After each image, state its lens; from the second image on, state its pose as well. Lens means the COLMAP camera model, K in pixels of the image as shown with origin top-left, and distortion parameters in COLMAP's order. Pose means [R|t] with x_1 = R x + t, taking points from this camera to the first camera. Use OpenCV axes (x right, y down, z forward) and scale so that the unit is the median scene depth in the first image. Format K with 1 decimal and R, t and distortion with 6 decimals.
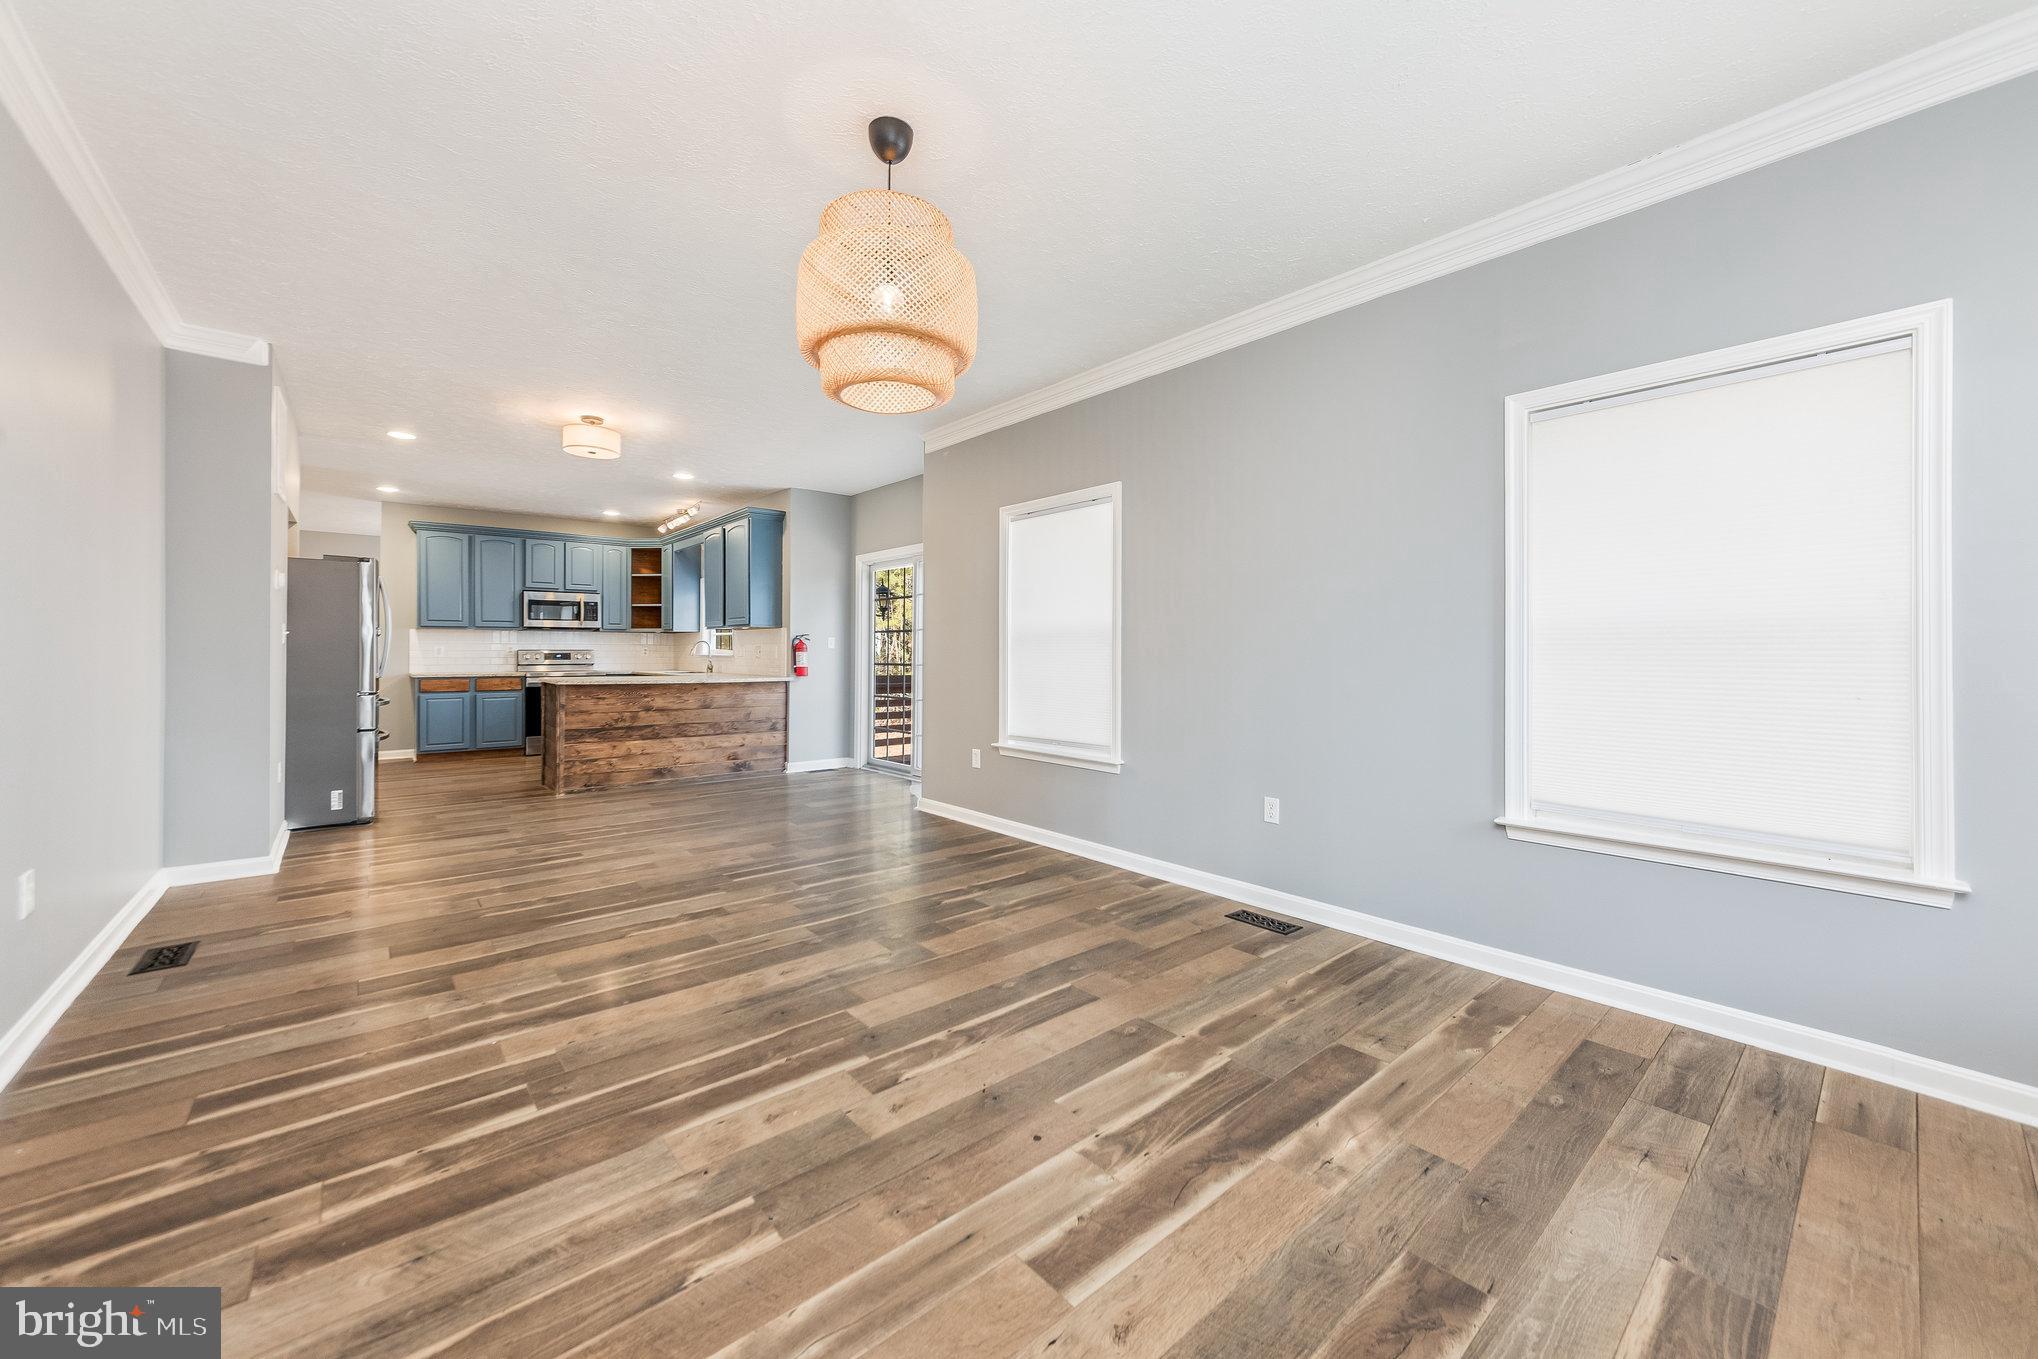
lens RADIAL K [[743.0, 0, 1057.1], [0, 743.0, 656.1], [0, 0, 1]] dist [0.002392, 0.000419]
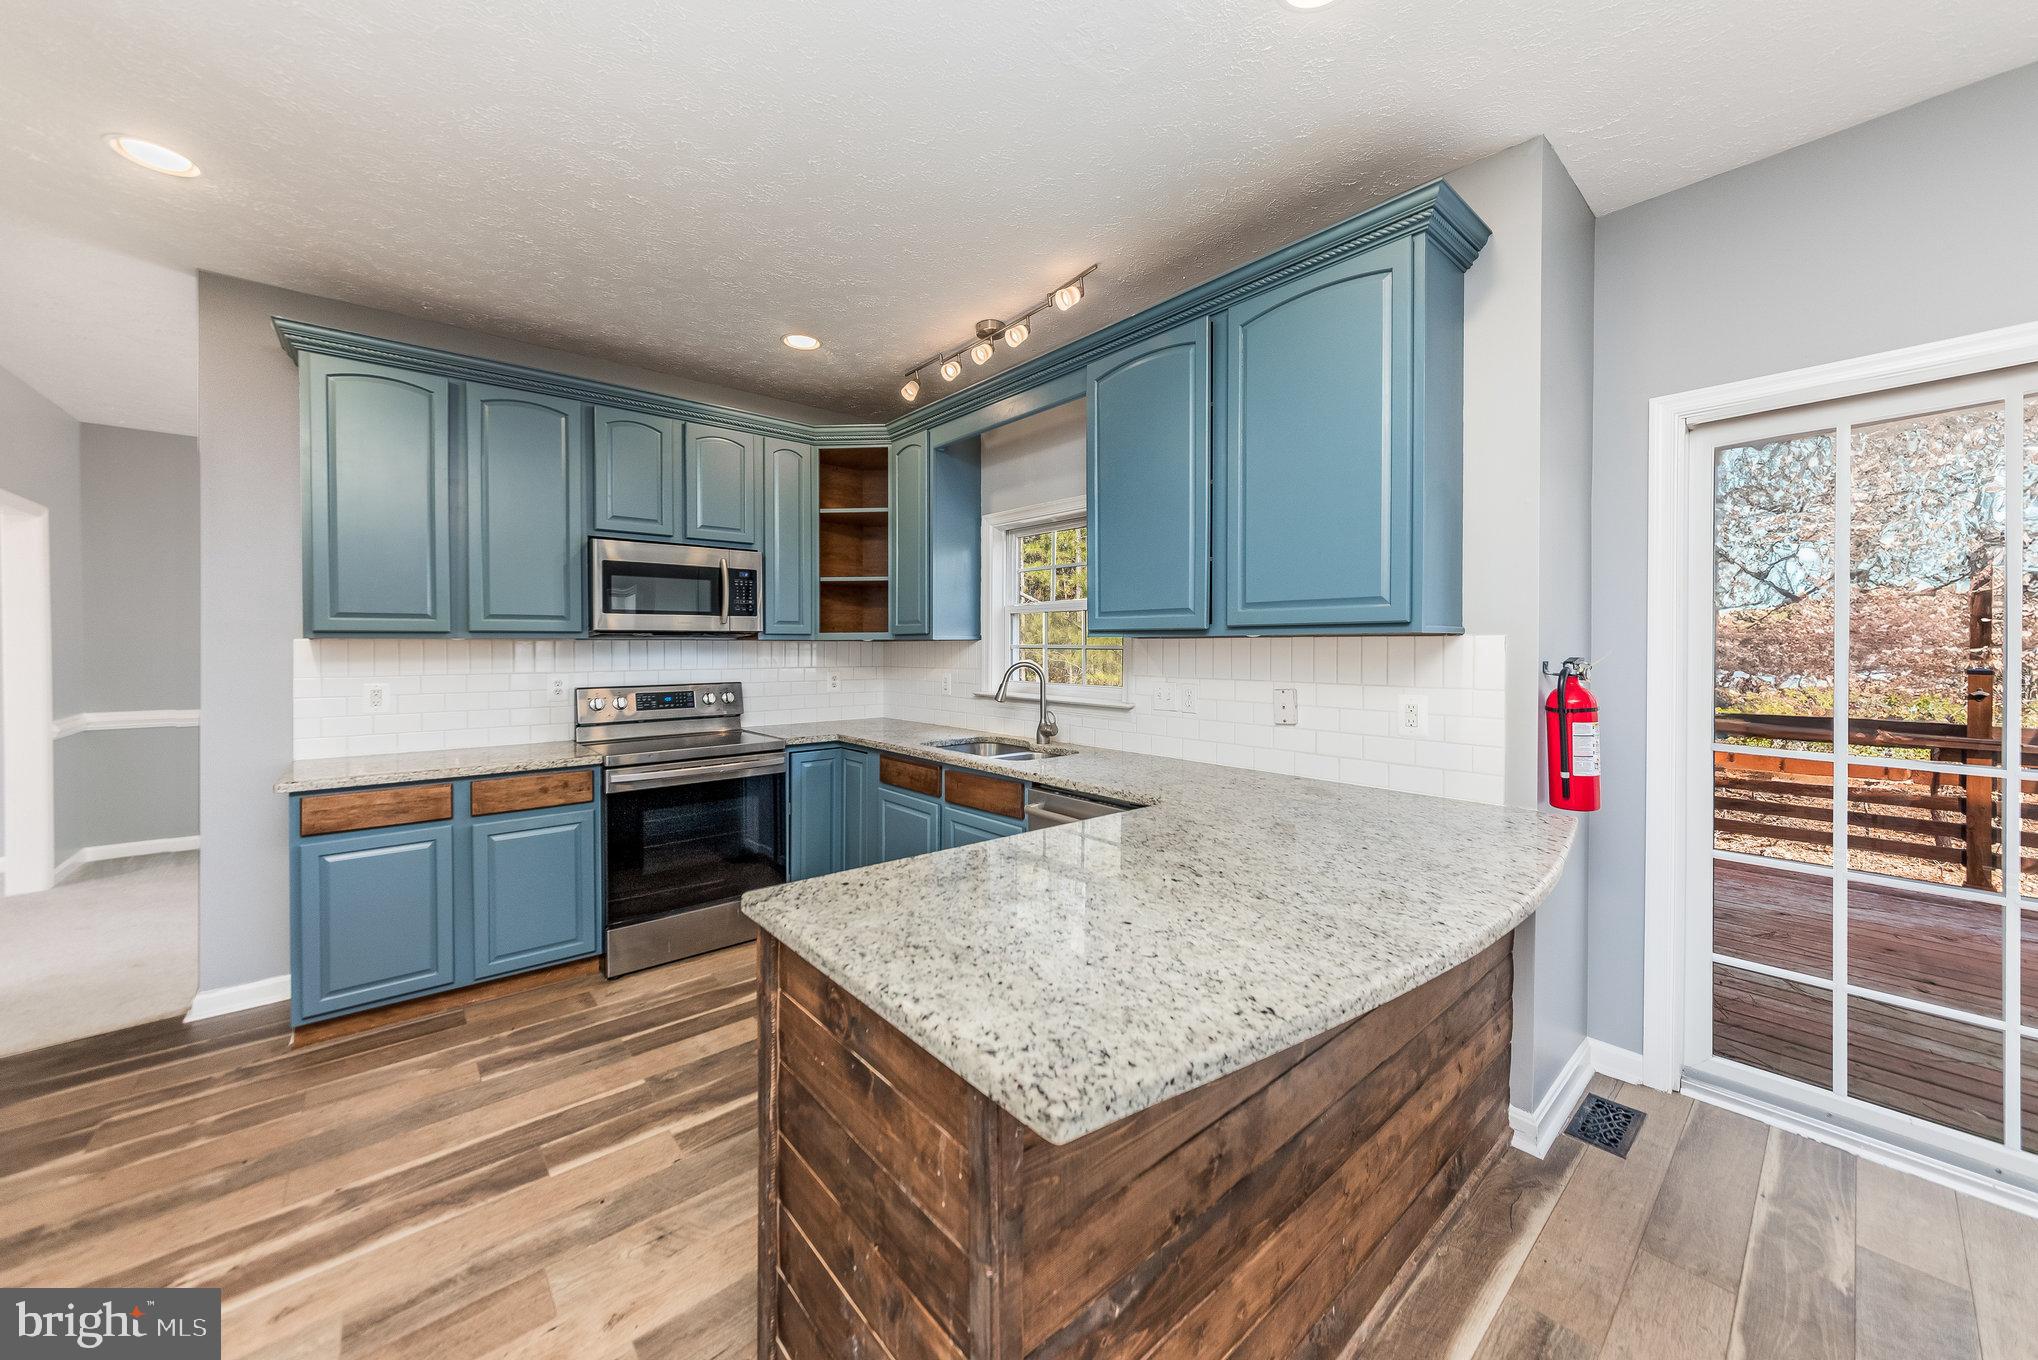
lens RADIAL K [[743.0, 0, 1034.7], [0, 743.0, 646.3], [0, 0, 1]] dist [0.002392, 0.000419]
pose [[0.999826, -0.003056, -0.018384, -0.130154], [0.003147, 0.999983, 0.004911, -0.008898], [0.018369, -0.004968, 0.999819, 0.167603]]
